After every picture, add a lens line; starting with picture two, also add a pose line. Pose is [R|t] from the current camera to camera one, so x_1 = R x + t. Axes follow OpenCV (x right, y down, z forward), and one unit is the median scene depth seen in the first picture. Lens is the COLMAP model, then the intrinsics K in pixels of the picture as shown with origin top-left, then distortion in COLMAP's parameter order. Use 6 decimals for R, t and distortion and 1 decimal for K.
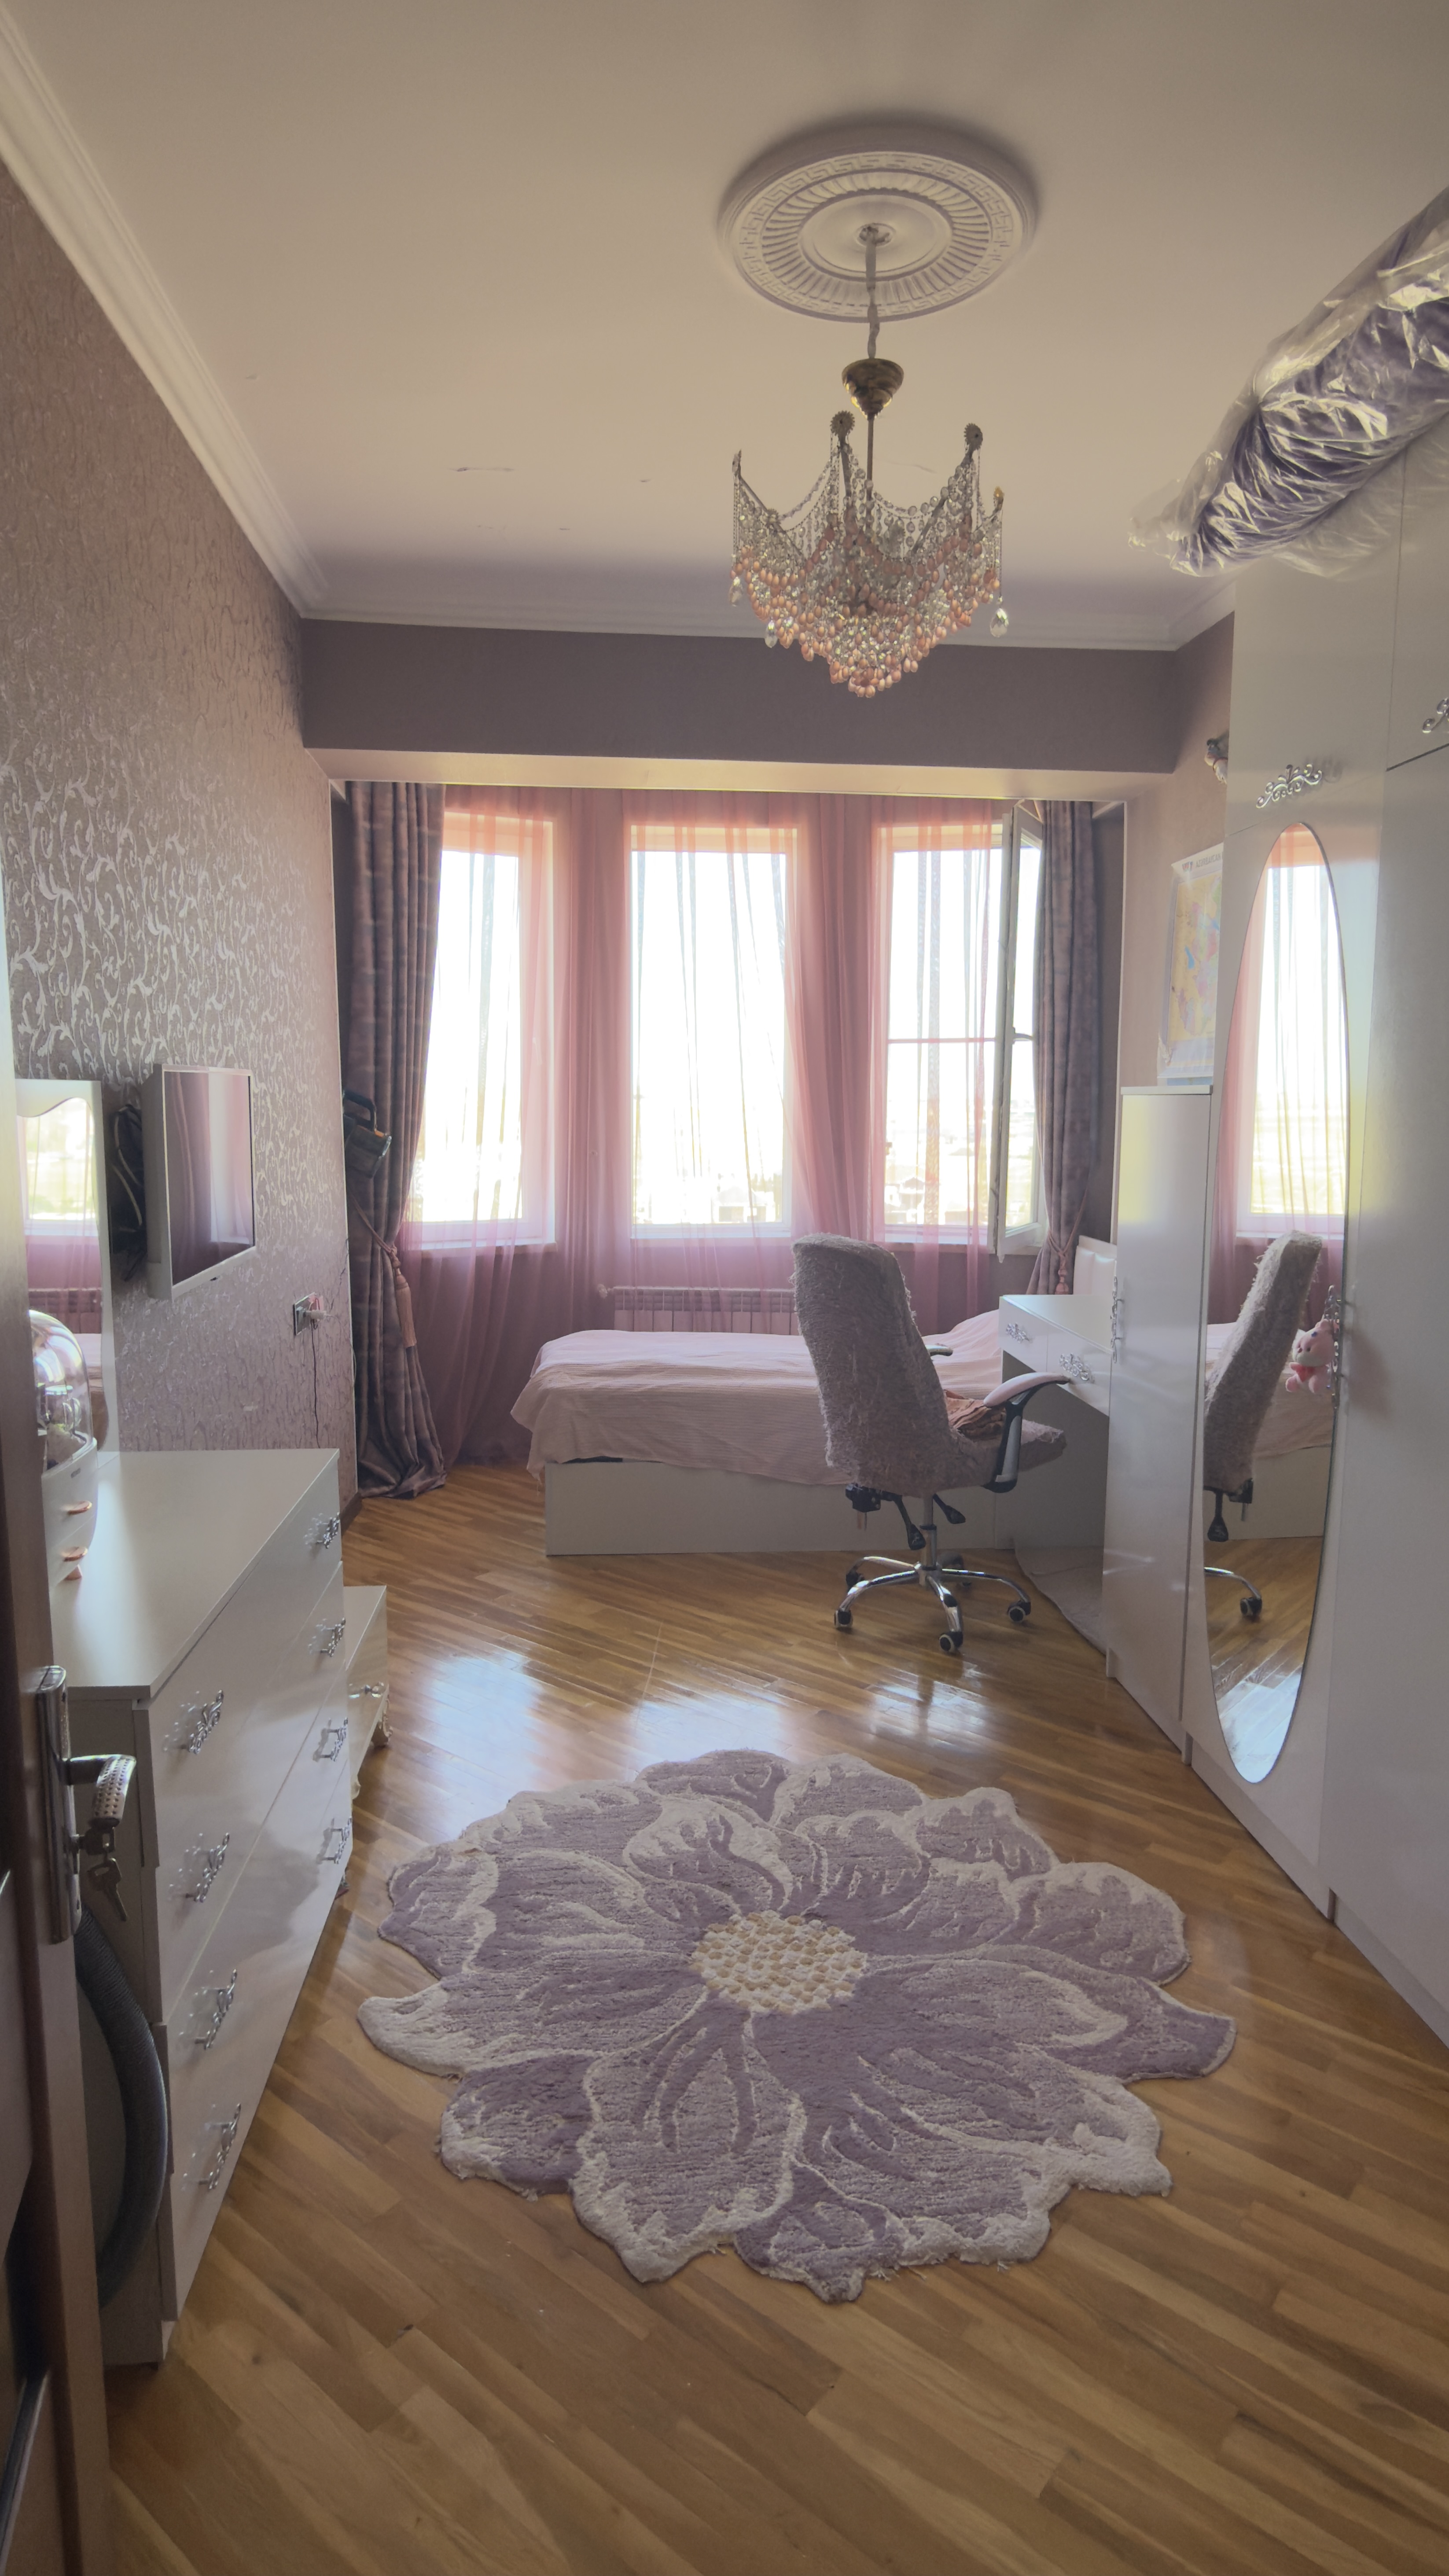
lens RADIAL K [[1449.1, 0, 724.5], [0, 1449.1, 1288.0], [0, 0, 1]] dist [0.004578, -0.000554]
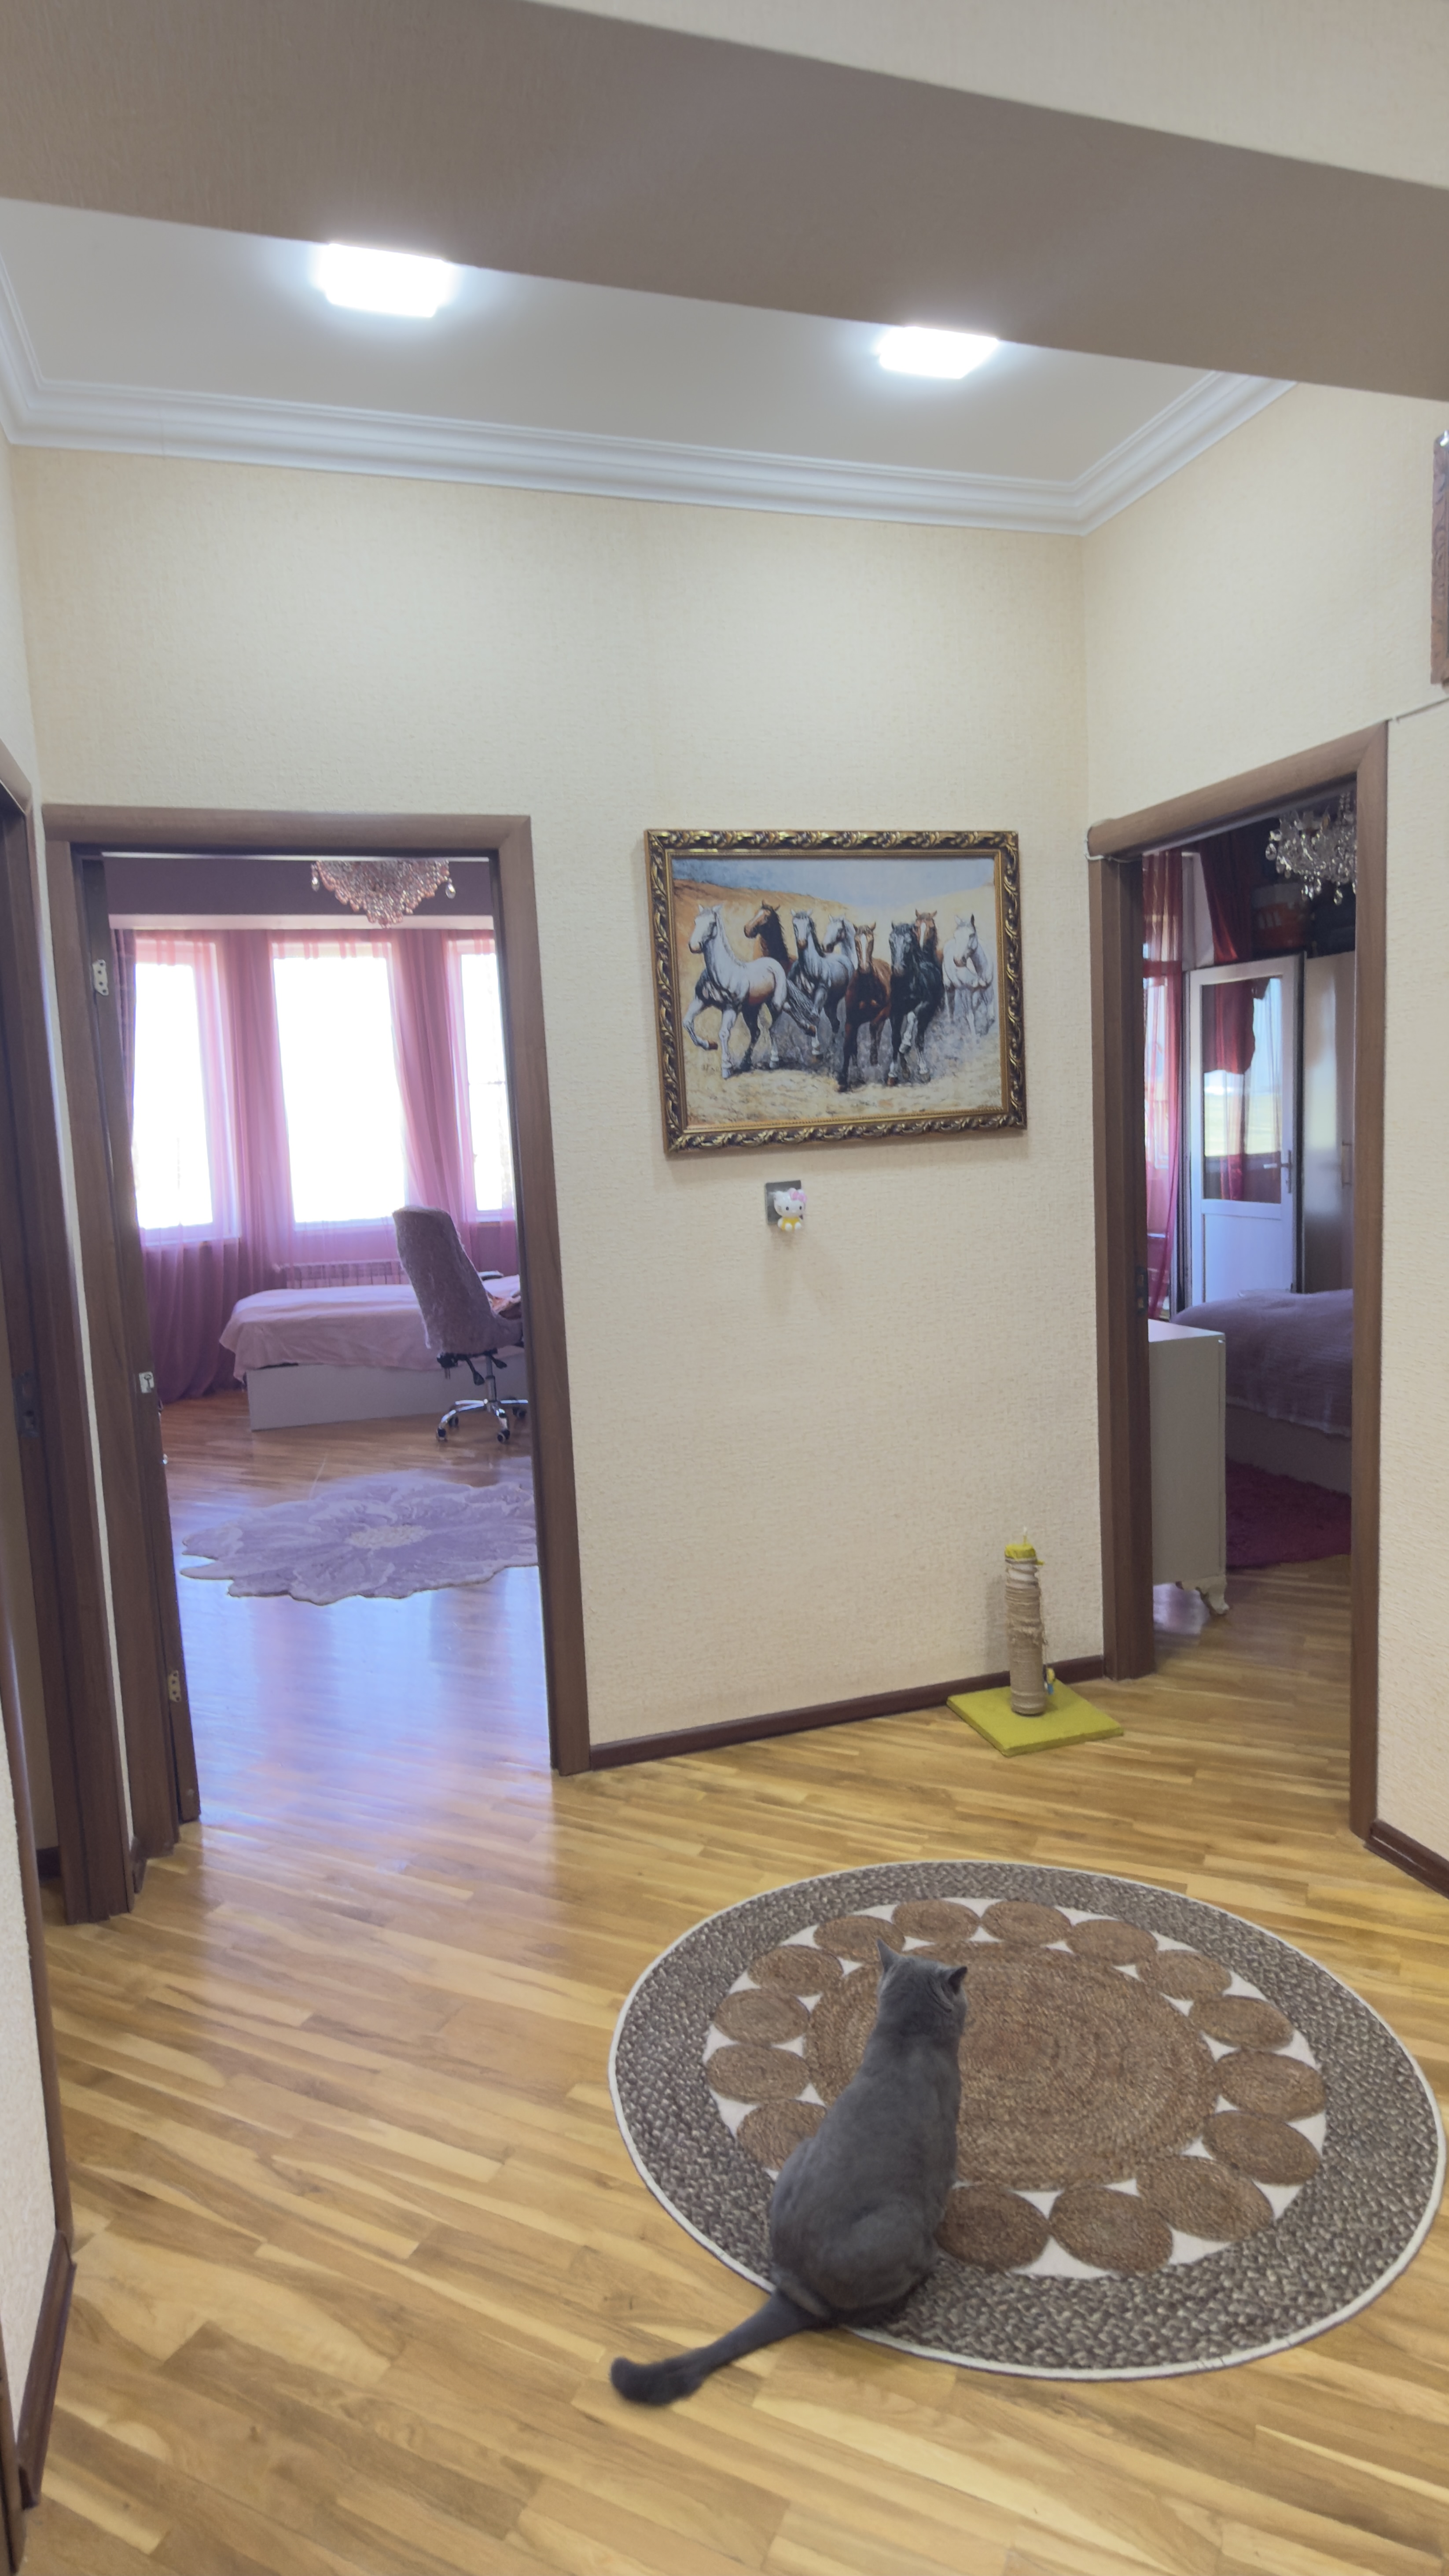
lens RADIAL K [[1450.6, 0, 727.7], [0, 1450.6, 1282.4], [0, 0, 1]] dist [0.005647, -0.001001]
pose [[0.973423, -0.074442, 0.216578, 0.047076], [0.079678, 0.996700, -0.015529, 0.090771], [-0.214708, 0.032373, 0.976142, -0.612753]]
